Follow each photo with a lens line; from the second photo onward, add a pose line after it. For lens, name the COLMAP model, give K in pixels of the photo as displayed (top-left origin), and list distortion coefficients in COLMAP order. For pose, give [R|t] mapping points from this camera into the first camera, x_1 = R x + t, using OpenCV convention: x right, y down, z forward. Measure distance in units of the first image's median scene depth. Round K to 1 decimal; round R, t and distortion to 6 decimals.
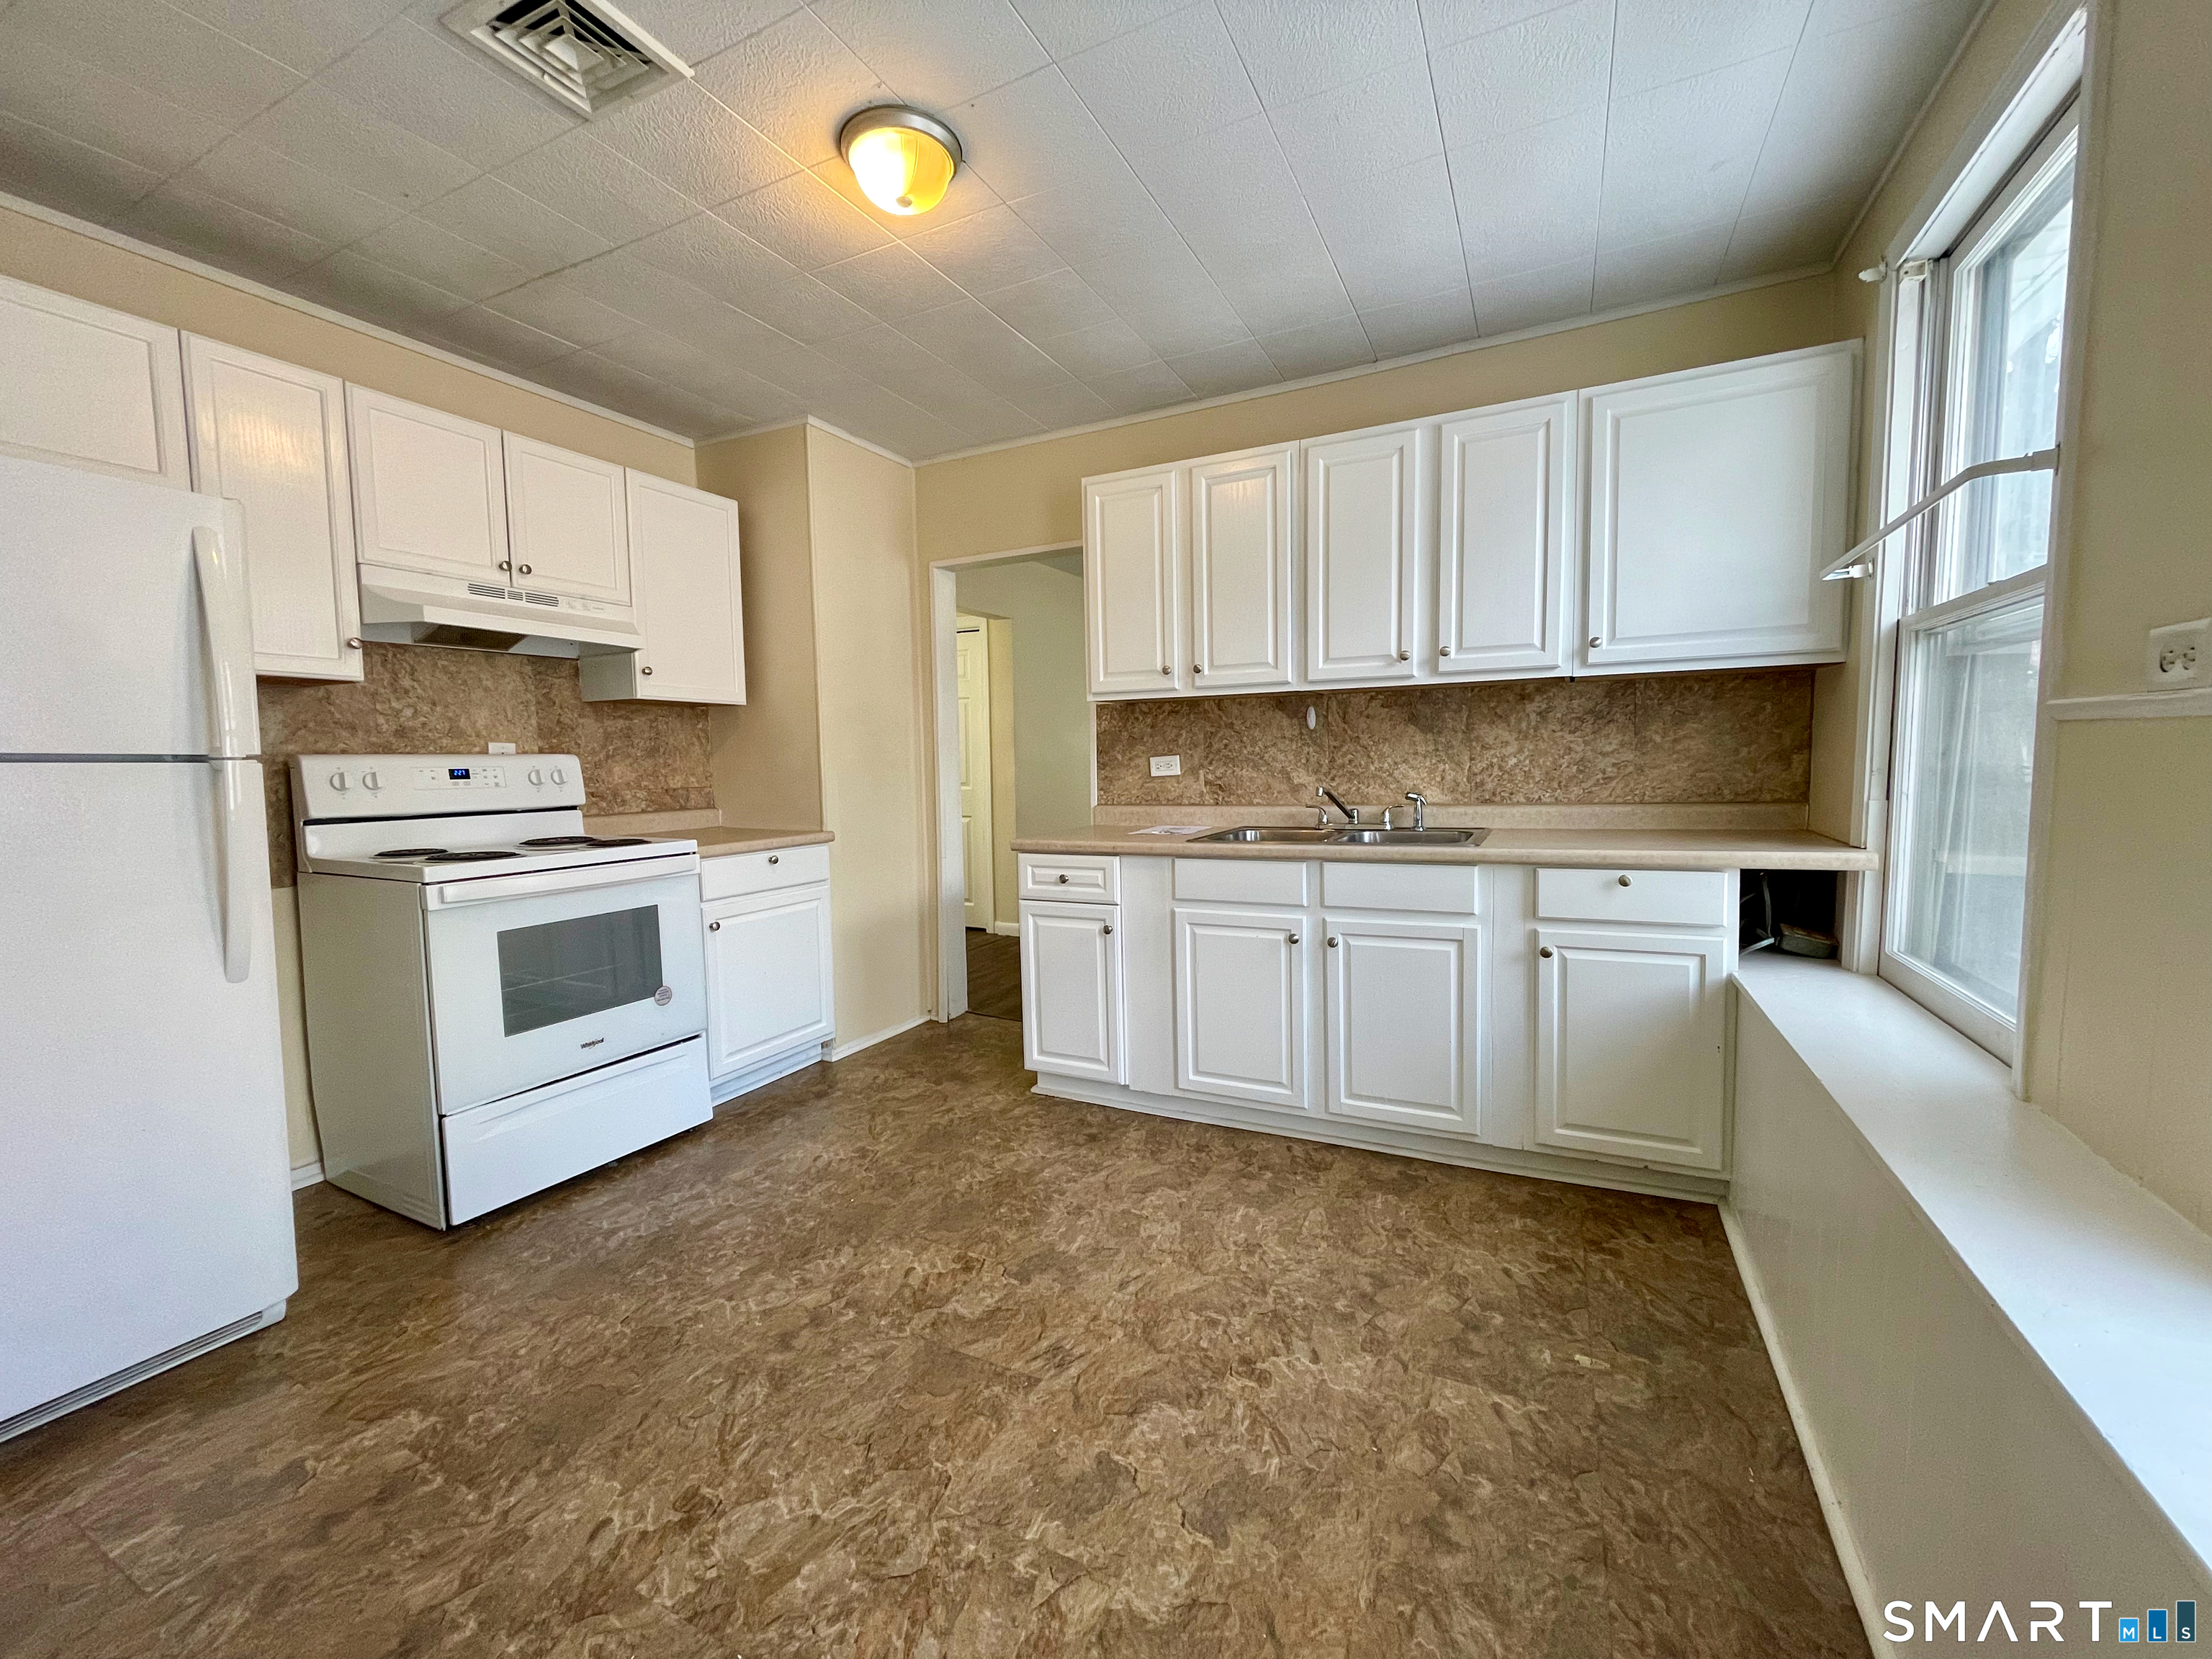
lens RADIAL K [[889.4, 0, 1106.3], [0, 889.4, 827.5], [0, 0, 1]] dist [0.000287, 0.000067]
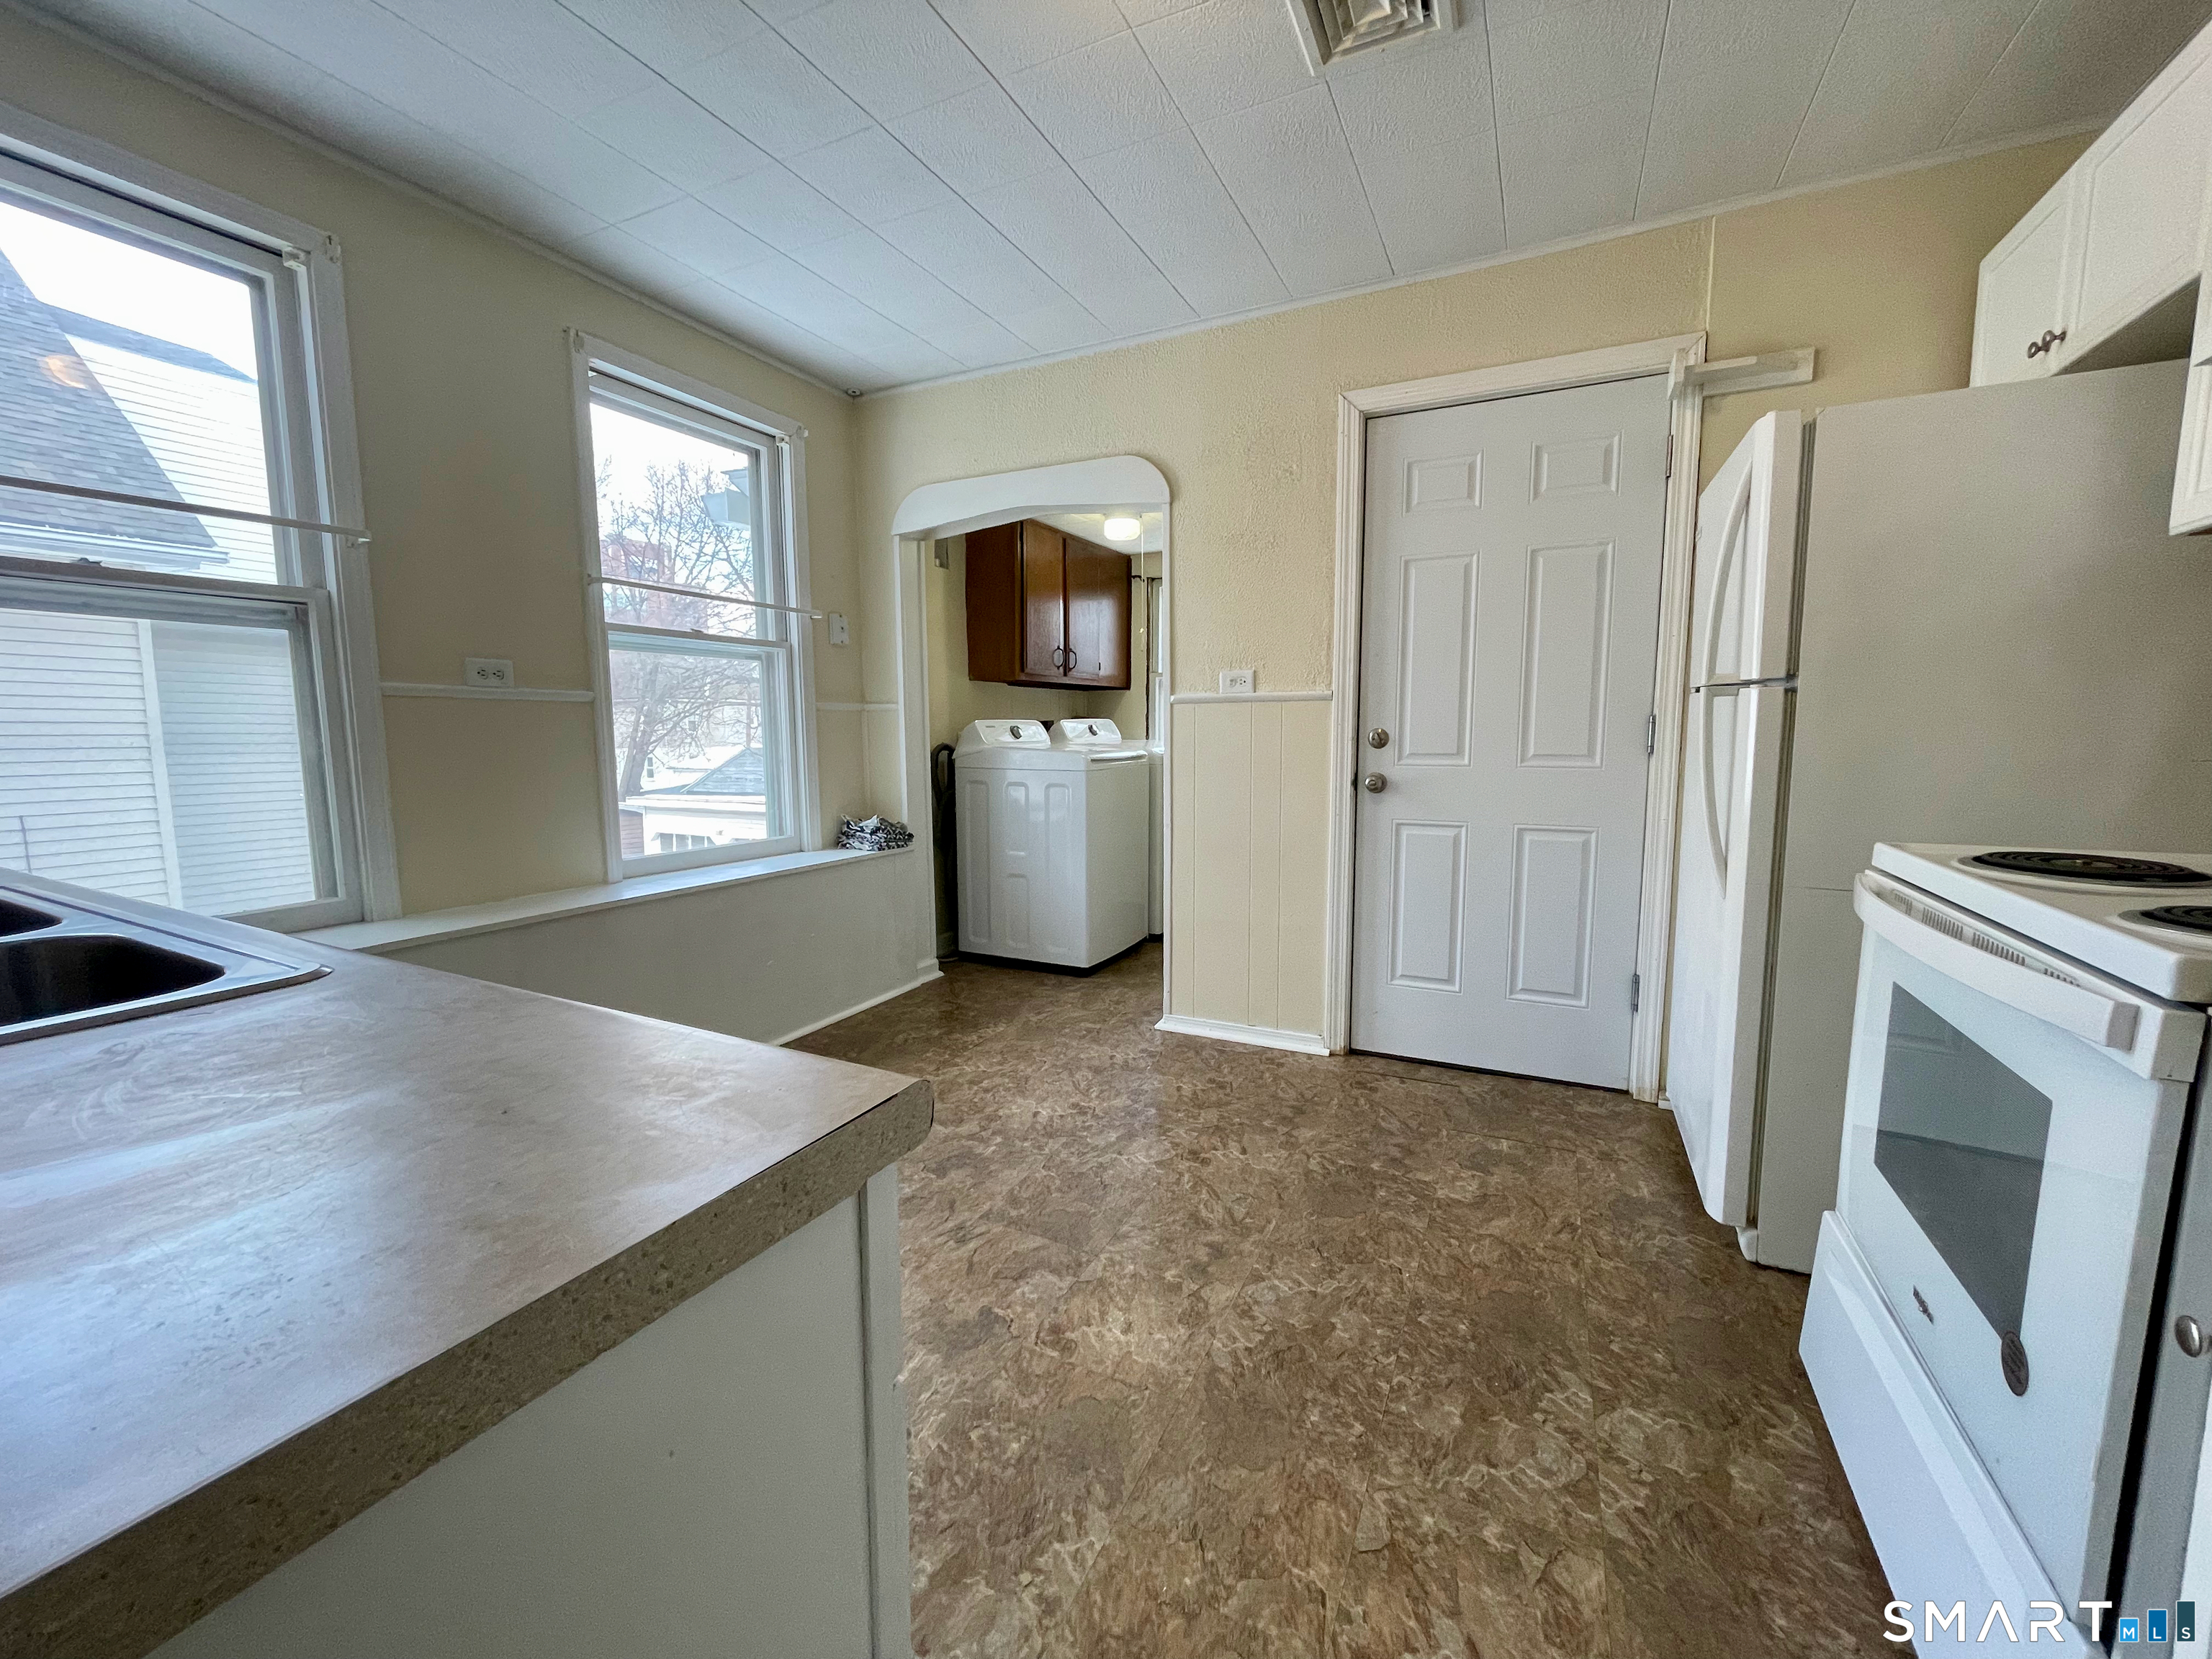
lens RADIAL K [[889.4, 0, 1106.3], [0, 889.4, 827.5], [0, 0, 1]] dist [0.000287, 0.000067]
pose [[-0.999788, 0.020605, -0.000249, -0.243003], [0.020178, 0.981384, 0.190994, -0.120830], [0.004179, 0.190948, -0.981591, 1.964178]]
